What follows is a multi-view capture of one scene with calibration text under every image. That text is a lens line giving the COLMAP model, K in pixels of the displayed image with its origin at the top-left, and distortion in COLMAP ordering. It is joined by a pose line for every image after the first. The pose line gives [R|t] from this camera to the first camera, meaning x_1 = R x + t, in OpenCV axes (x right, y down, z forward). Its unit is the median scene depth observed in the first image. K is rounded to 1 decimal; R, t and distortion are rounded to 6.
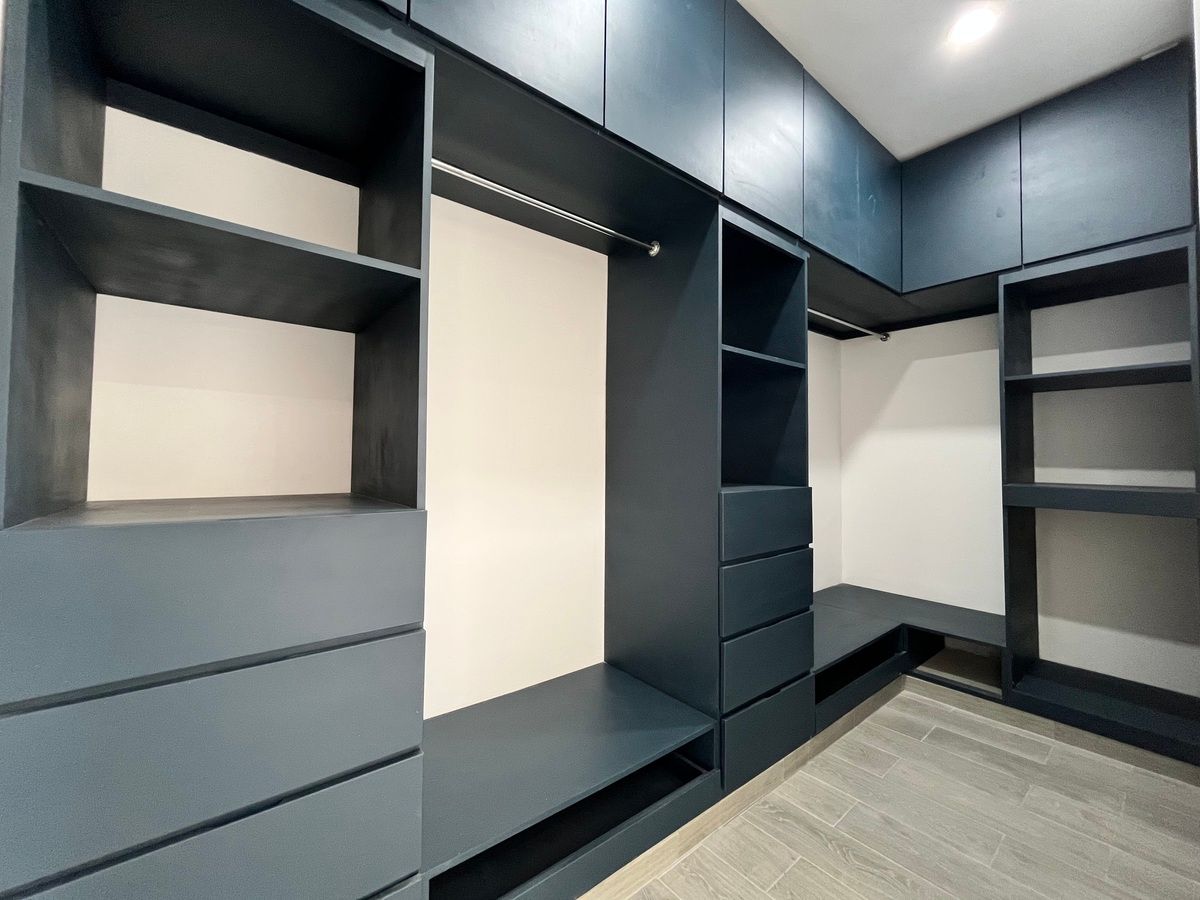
lens RADIAL K [[485.3, 0, 599.4], [0, 485.3, 445.0], [0, 0, 1]] dist [-0.001810, 0.000452]
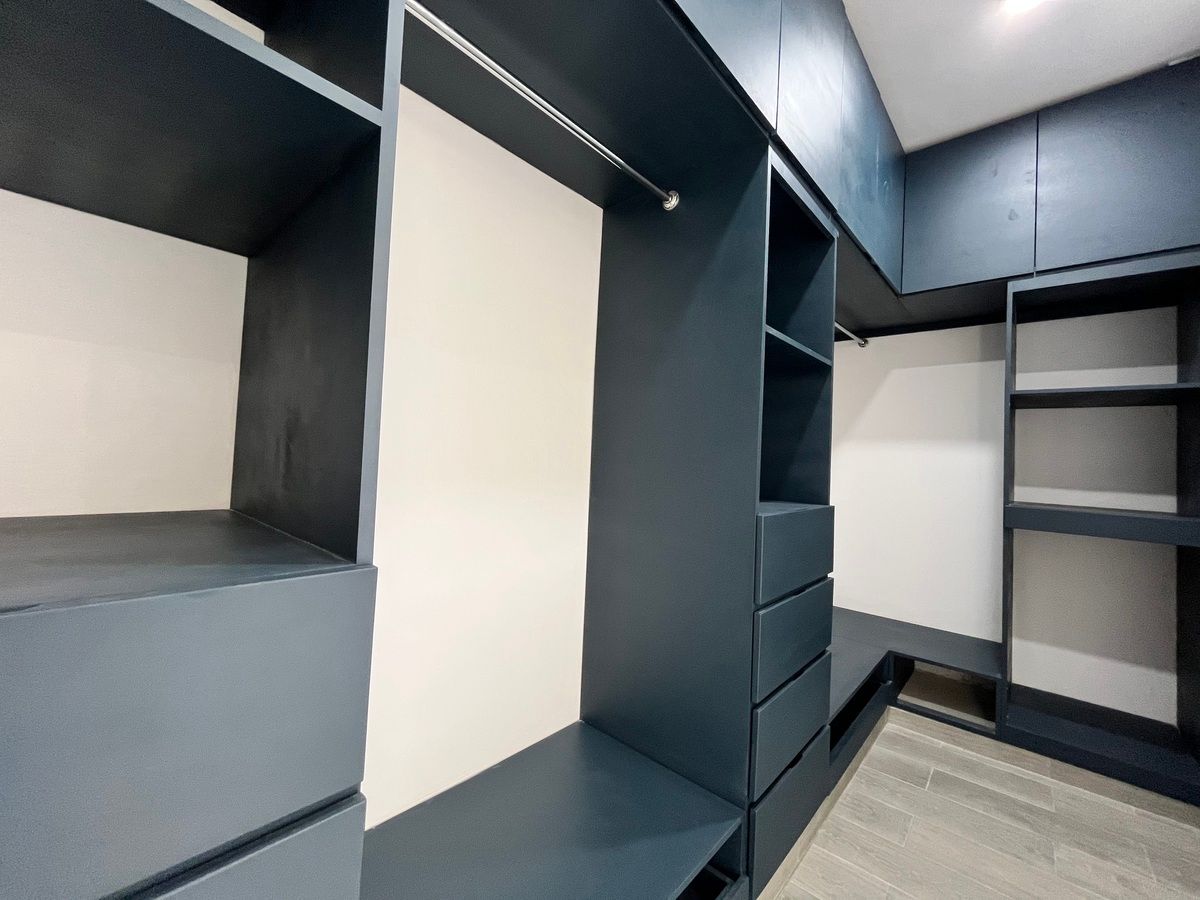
lens RADIAL K [[485.3, 0, 599.4], [0, 485.3, 445.0], [0, 0, 1]] dist [-0.001810, 0.000452]
pose [[0.986551, 0.040408, 0.158378, -0.099095], [-0.041196, 0.999150, 0.001693, -0.003788], [-0.158175, -0.008194, 0.987377, 0.212443]]
